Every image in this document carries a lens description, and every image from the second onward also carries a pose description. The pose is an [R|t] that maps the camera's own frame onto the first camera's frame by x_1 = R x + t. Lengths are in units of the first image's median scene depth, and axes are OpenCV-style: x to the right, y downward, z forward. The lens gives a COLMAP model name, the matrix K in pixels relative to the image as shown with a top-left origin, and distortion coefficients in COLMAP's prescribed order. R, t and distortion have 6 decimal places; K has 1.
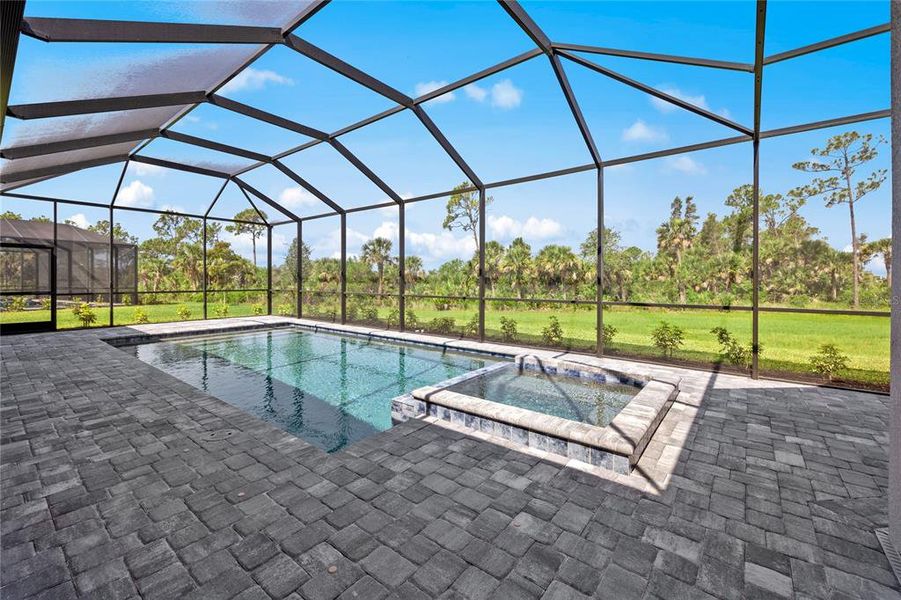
lens RADIAL K [[362.5, 0, 462.9], [0, 362.5, 292.1], [0, 0, 1]] dist [0.007052, -0.003805]
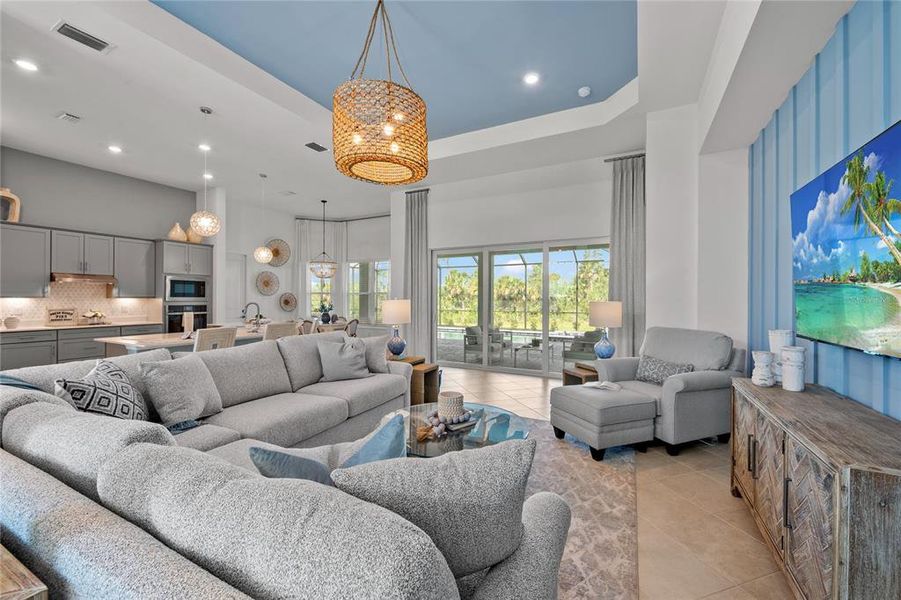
lens RADIAL K [[362.5, 0, 450.1], [0, 362.5, 299.1], [0, 0, 1]] dist [0.007052, -0.003805]
pose [[0.982582, 0.000115, 0.185827, -0.242505], [0.005849, 0.999485, -0.031548, 0.003047], [-0.185735, 0.032086, 0.982076, -0.339243]]
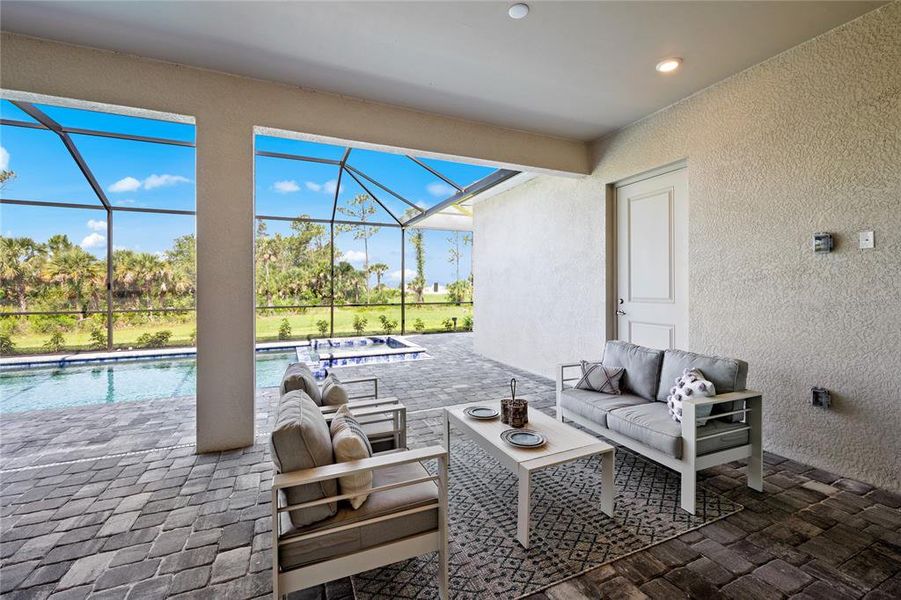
lens RADIAL K [[382.0, 0, 445.1], [0, 382.0, 297.8], [0, 0, 1]] dist [-0.008794, 0.000065]
pose [[0.468334, -0.028887, 0.883079, -0.203095], [0.039466, 0.999152, 0.011754, -0.000966], [-0.882670, 0.029347, 0.469077, -0.056443]]
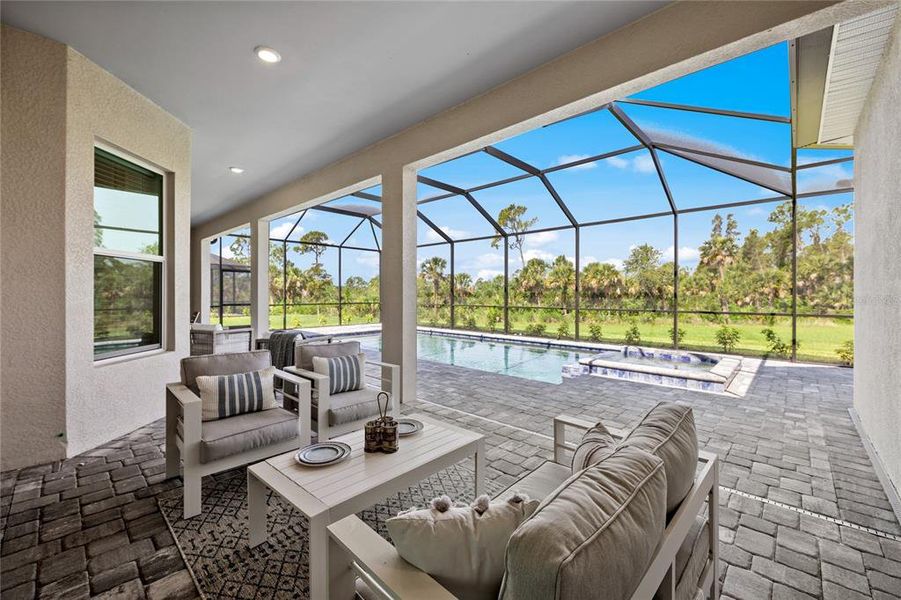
lens RADIAL K [[362.5, 0, 459.5], [0, 362.5, 303.6], [0, 0, 1]] dist [0.007052, -0.003805]
pose [[0.997048, 0.001459, -0.076771, -0.078636], [-0.002182, 0.999954, -0.009341, 0.003403], [0.076754, 0.009480, 0.997005, -0.104070]]
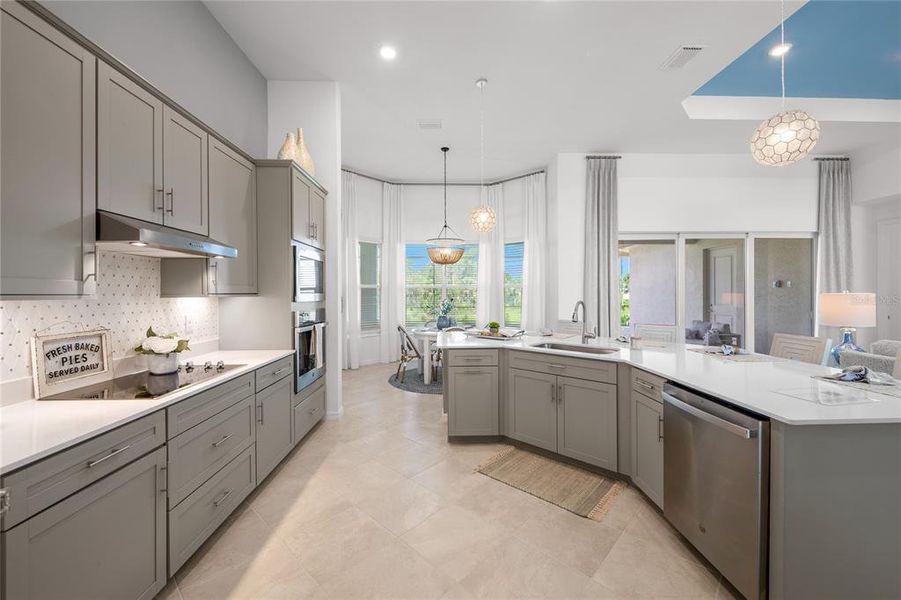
lens RADIAL K [[362.5, 0, 447.1], [0, 362.5, 292.6], [0, 0, 1]] dist [0.007052, -0.003805]
pose [[0.763883, -0.004060, 0.645342, -0.444841], [0.027685, 0.999266, -0.026484, -0.004037], [-0.644761, 0.038097, 0.763434, -0.154717]]
